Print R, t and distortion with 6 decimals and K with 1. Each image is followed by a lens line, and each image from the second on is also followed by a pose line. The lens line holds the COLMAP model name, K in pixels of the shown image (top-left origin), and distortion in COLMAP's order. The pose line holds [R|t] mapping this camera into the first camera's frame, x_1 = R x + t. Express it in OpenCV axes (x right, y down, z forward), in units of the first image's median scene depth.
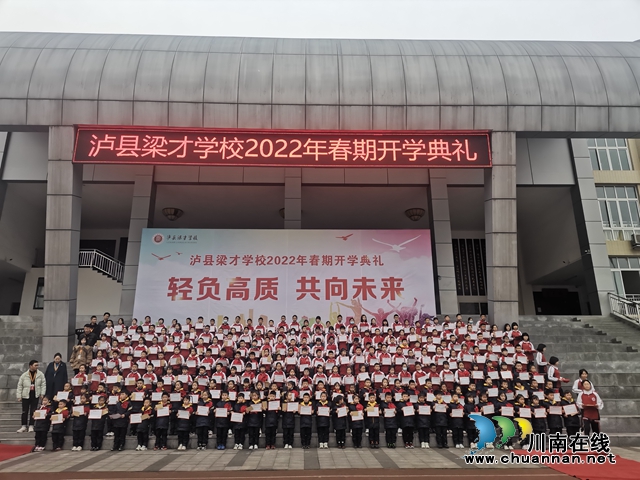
lens RADIAL K [[481.6, 0, 320.0], [0, 481.6, 240.0], [0, 0, 1]] dist [0.045872, -0.005517]
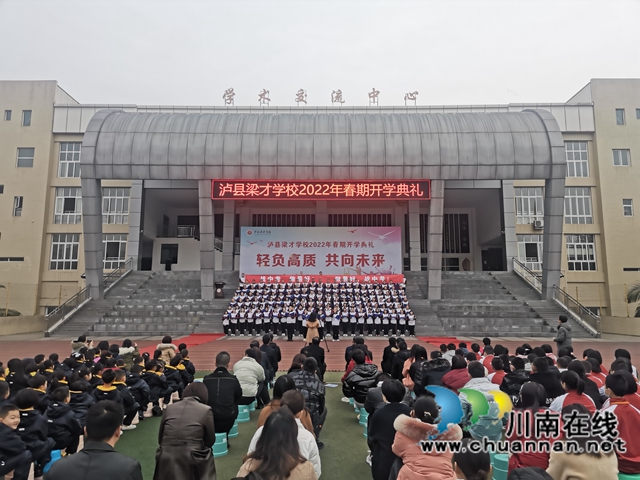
lens RADIAL K [[481.6, 0, 320.0], [0, 481.6, 240.0], [0, 0, 1]] dist [0.045872, -0.005517]
pose [[0.999430, 0.001839, -0.033721, -0.009809], [0.003192, 0.988905, 0.148515, -0.270888], [0.033620, -0.148538, 0.988335, -0.875437]]
